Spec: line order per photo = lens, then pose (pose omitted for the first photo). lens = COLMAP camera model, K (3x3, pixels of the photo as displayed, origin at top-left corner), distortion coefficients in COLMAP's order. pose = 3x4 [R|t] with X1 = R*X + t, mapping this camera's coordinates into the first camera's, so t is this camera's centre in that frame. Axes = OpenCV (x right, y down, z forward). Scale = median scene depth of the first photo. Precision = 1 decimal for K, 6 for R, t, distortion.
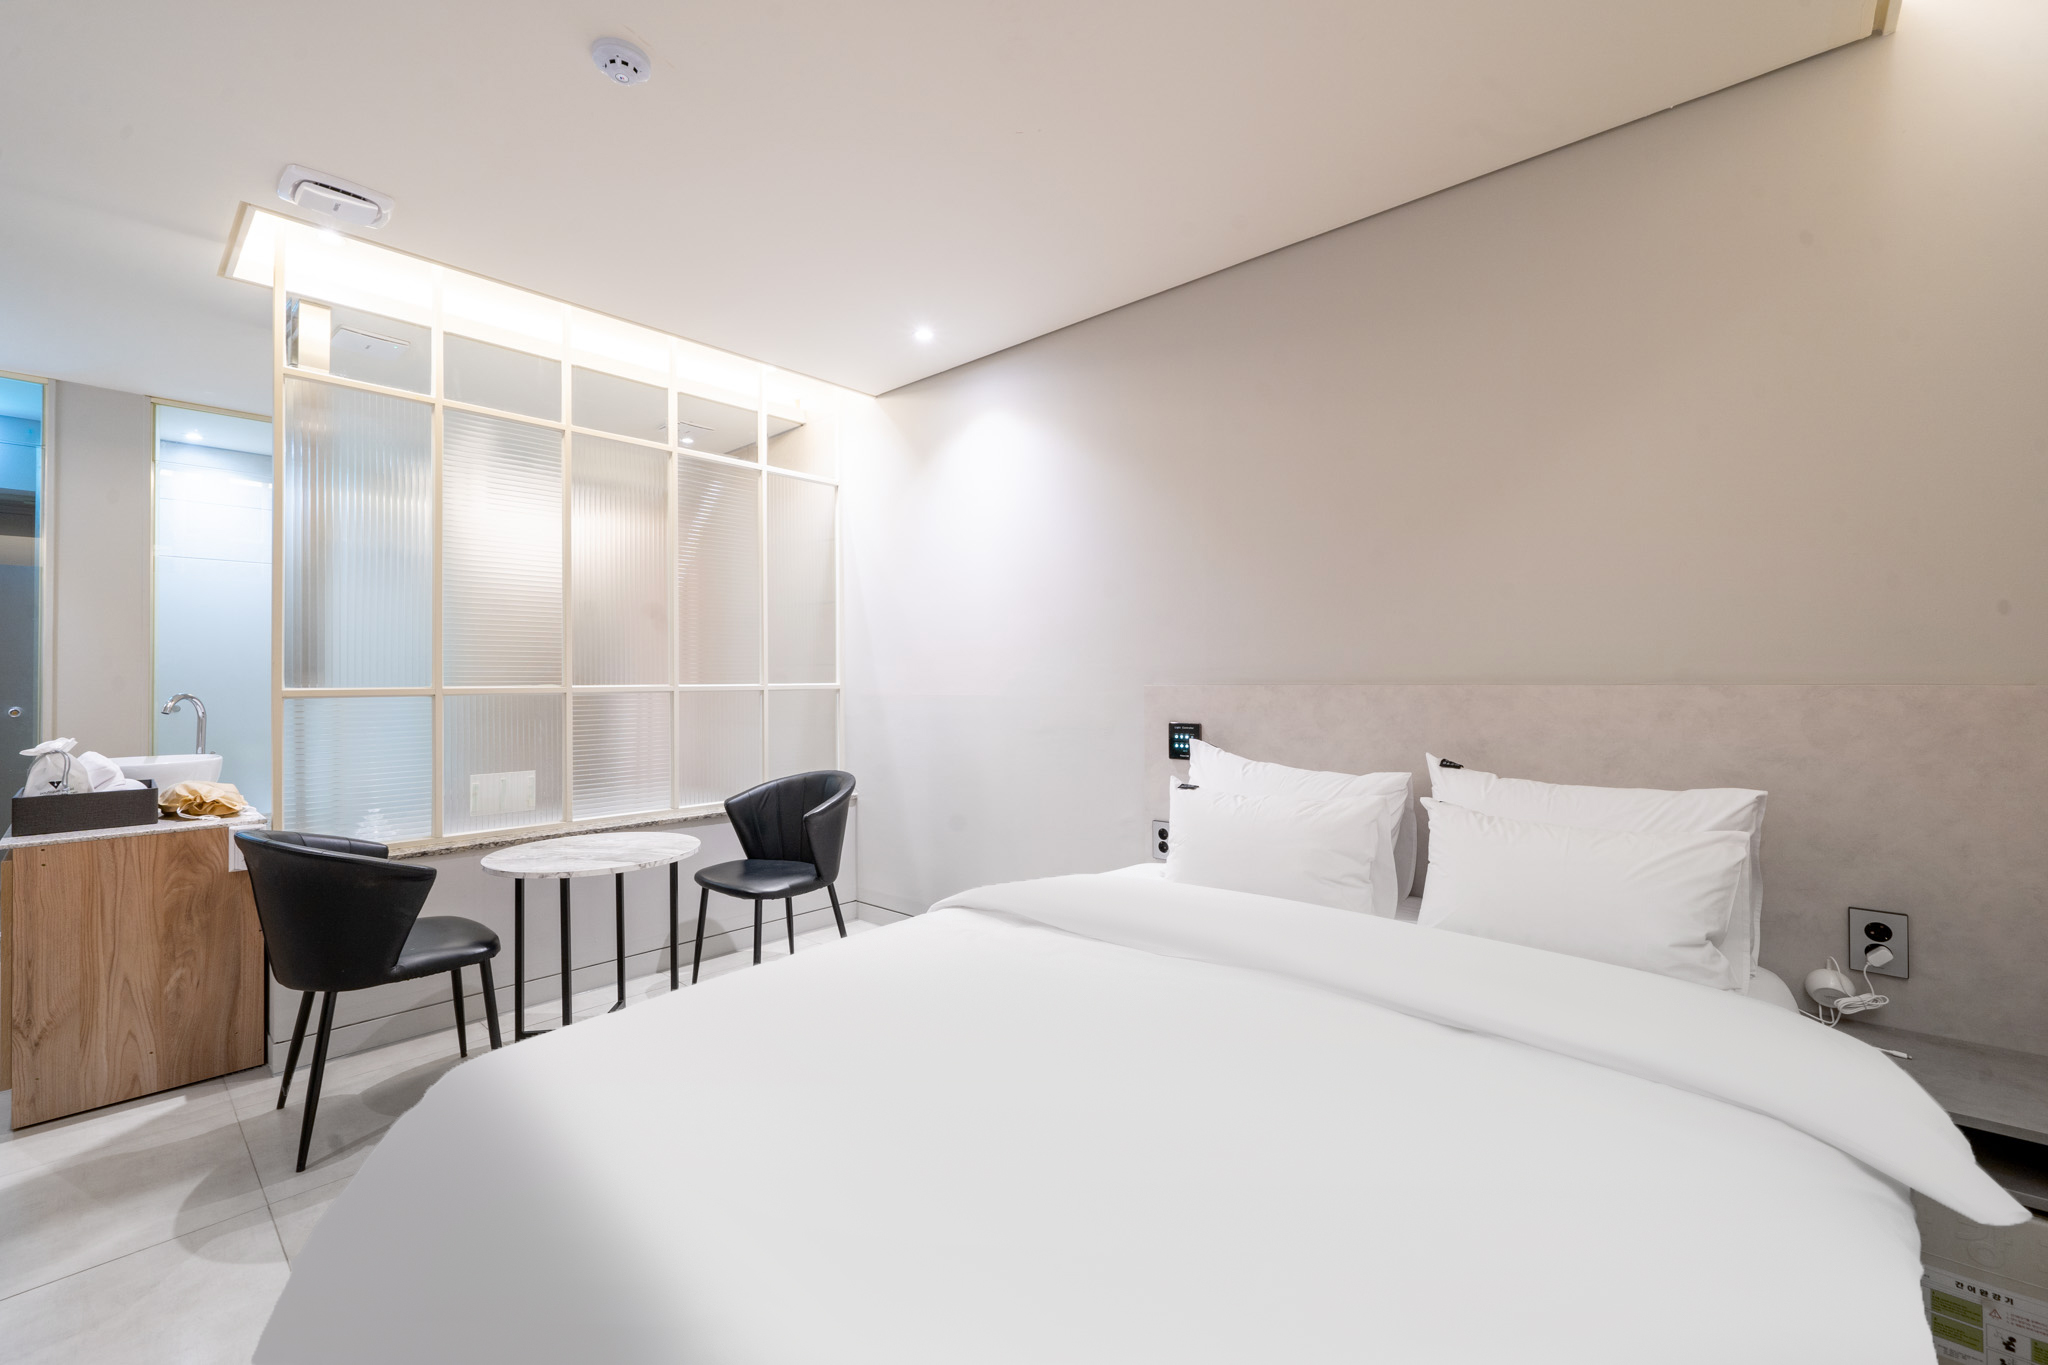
lens RADIAL K [[836.4, 0, 1033.6], [0, 836.4, 667.3], [0, 0, 1]] dist [-0.004117, -0.000373]
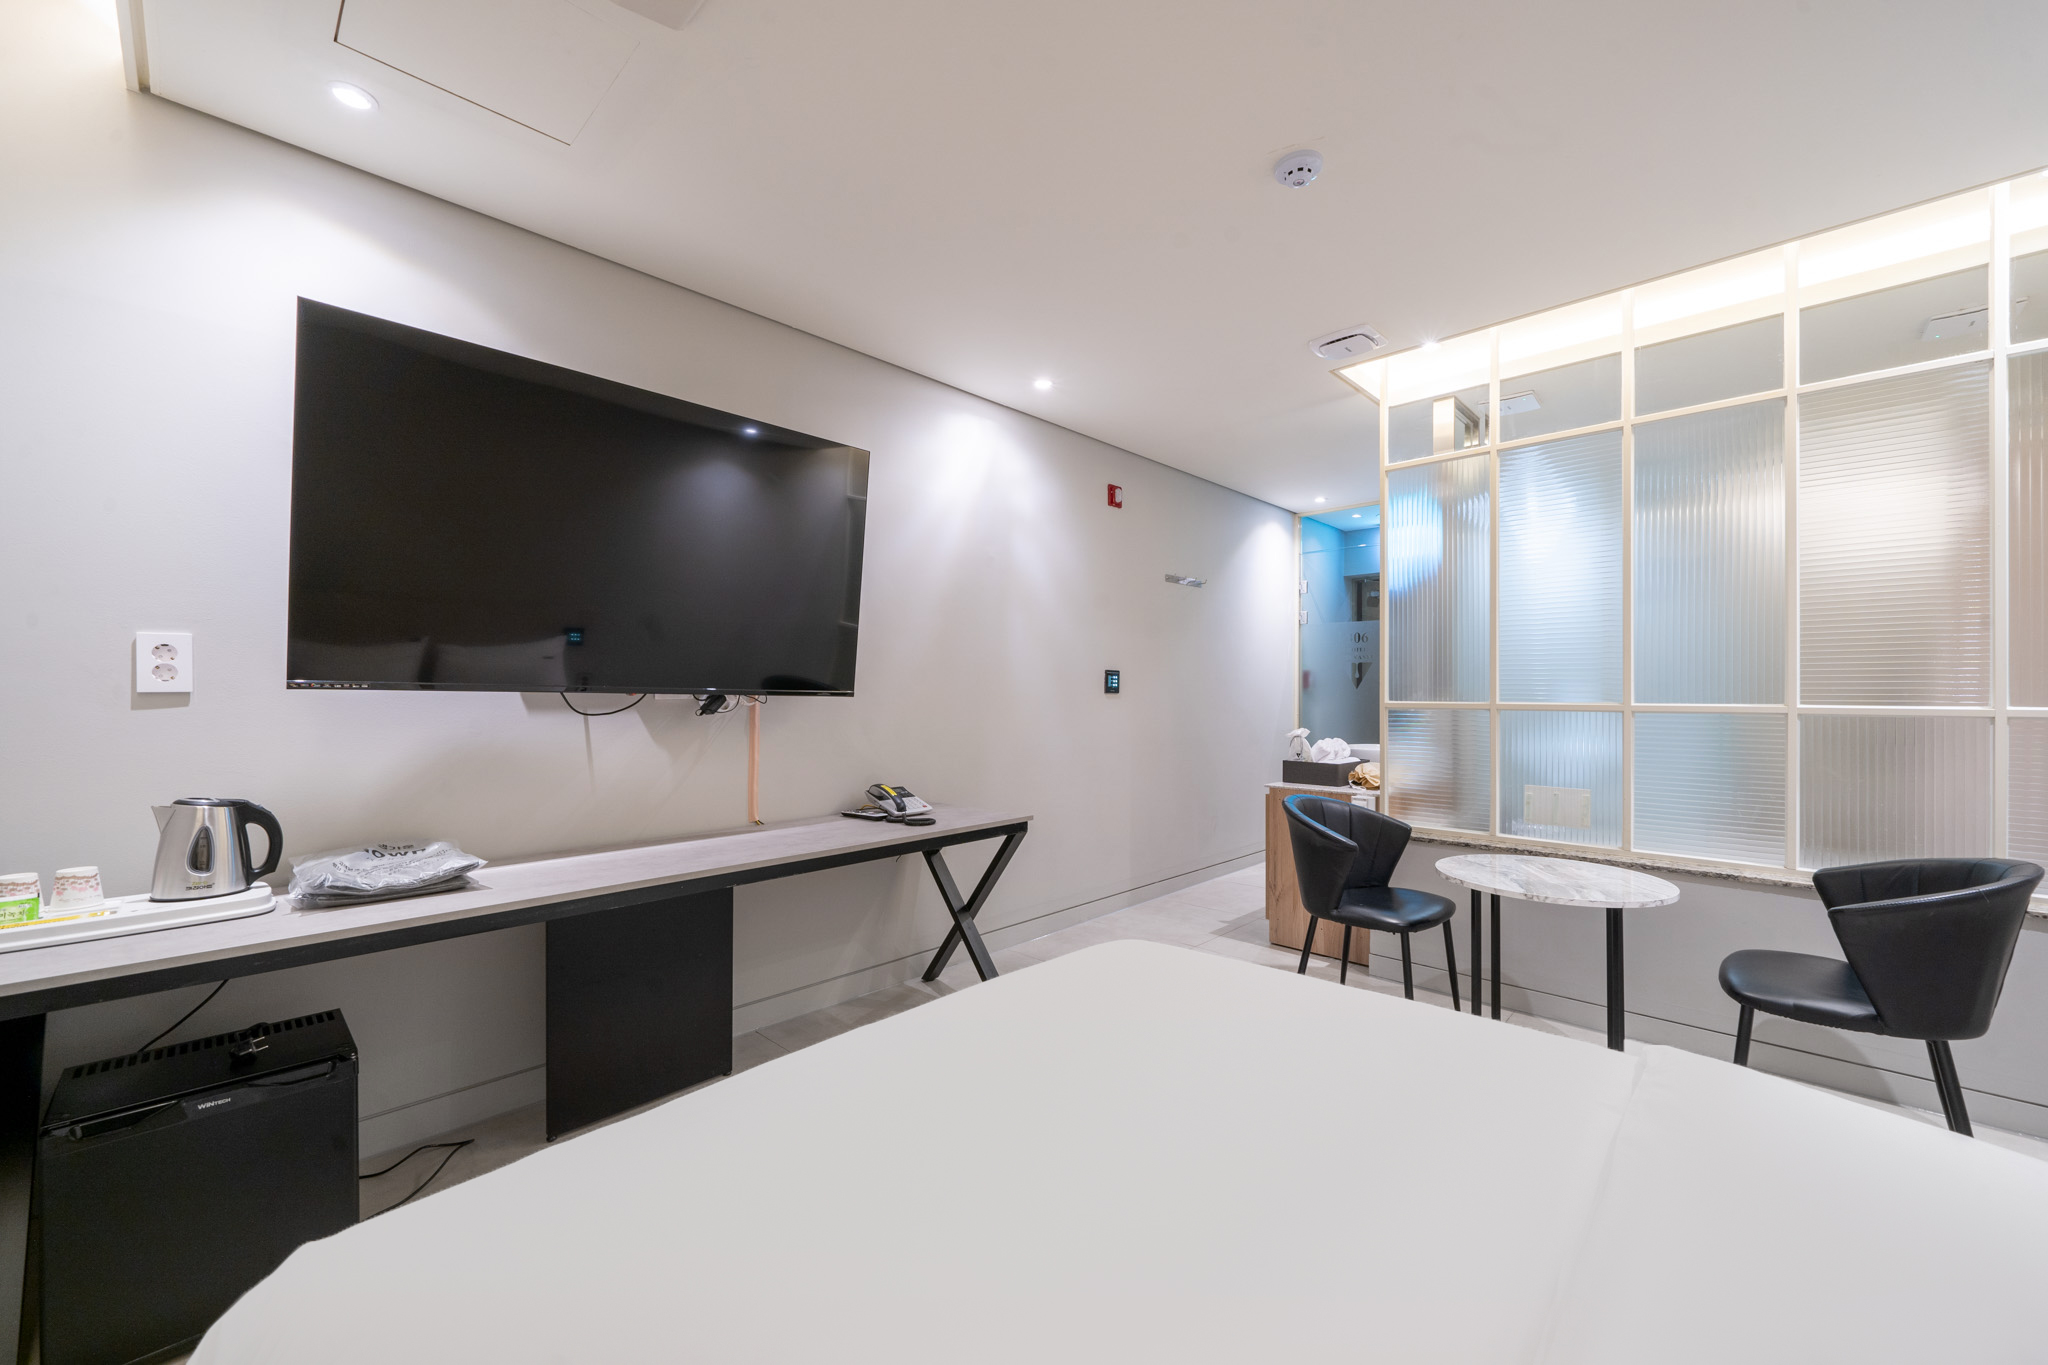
lens RADIAL K [[790.3, 0, 1013.3], [0, 790.3, 699.5], [0, 0, 1]] dist [-0.000680, -0.000328]
pose [[-0.051960, 0.010931, -0.998589, 0.340775], [0.008059, 0.999912, 0.010526, 0.003158], [0.998617, -0.007501, -0.052044, 0.356920]]
